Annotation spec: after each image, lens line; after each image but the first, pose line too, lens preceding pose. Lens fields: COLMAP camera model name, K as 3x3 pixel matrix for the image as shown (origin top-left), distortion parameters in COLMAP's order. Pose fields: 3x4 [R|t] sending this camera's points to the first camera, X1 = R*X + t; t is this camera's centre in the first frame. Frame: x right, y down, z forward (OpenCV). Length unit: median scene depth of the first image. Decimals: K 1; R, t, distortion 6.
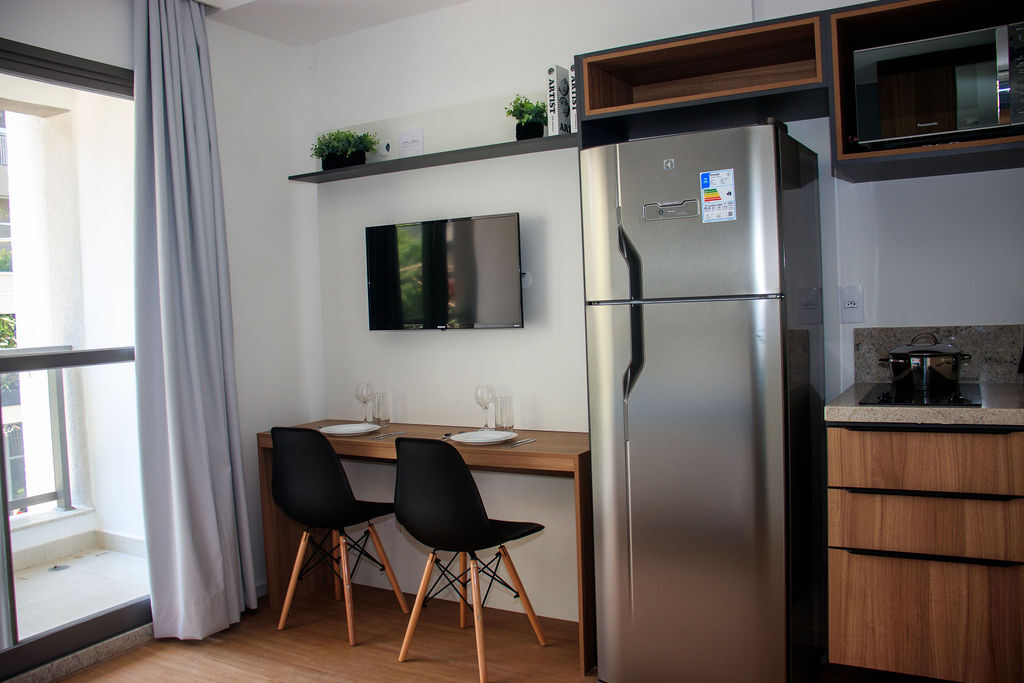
lens RADIAL K [[846.2, 0, 512.0], [0, 846.2, 341.5], [0, 0, 1]] dist [-0.161401, 0.161989]
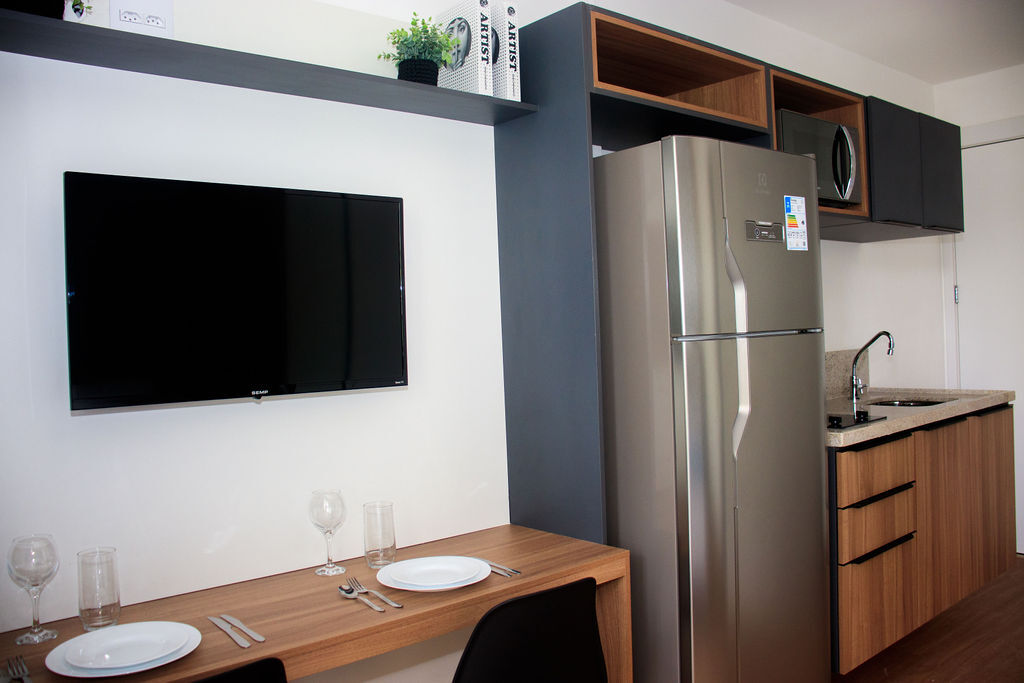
lens RADIAL K [[846.2, 0, 512.0], [0, 846.2, 341.5], [0, 0, 1]] dist [-0.161401, 0.161989]
pose [[0.342949, 0.011672, 0.939282, -0.720249], [0.065684, 0.997177, -0.036374, -0.026990], [-0.937055, 0.074170, 0.341214, 0.958665]]
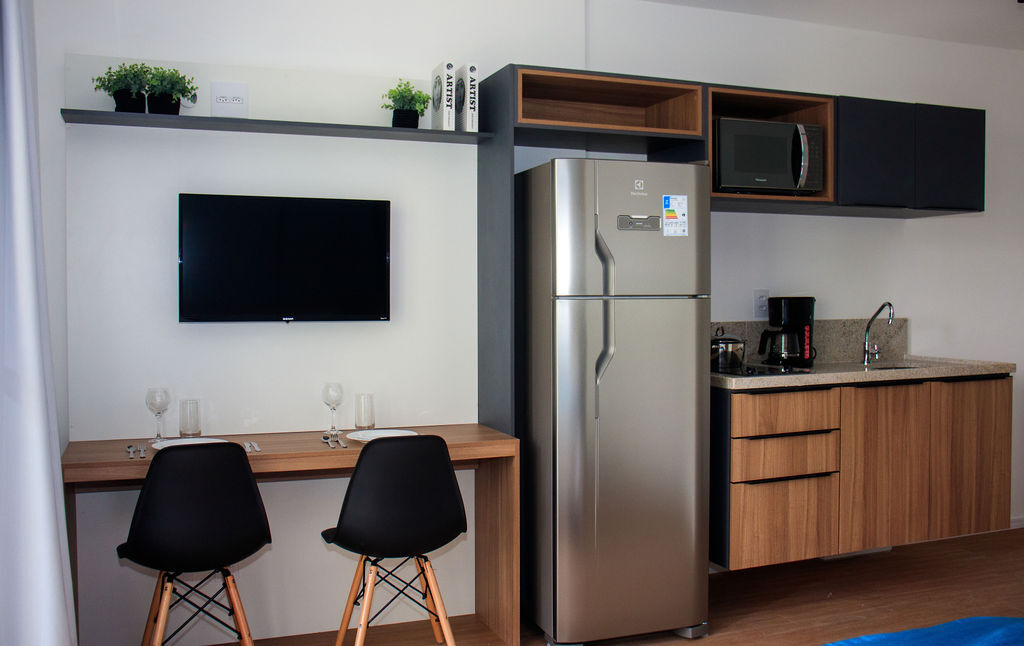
lens RADIAL K [[949.9, 0, 512.0], [0, 949.9, 323.0], [0, 0, 1]] dist [-0.085832, 0.001985]
pose [[0.628951, 0.011996, 0.777353, -0.988591], [0.011371, 0.999632, -0.024626, 0.020093], [-0.777362, 0.024328, 0.628583, 0.285637]]
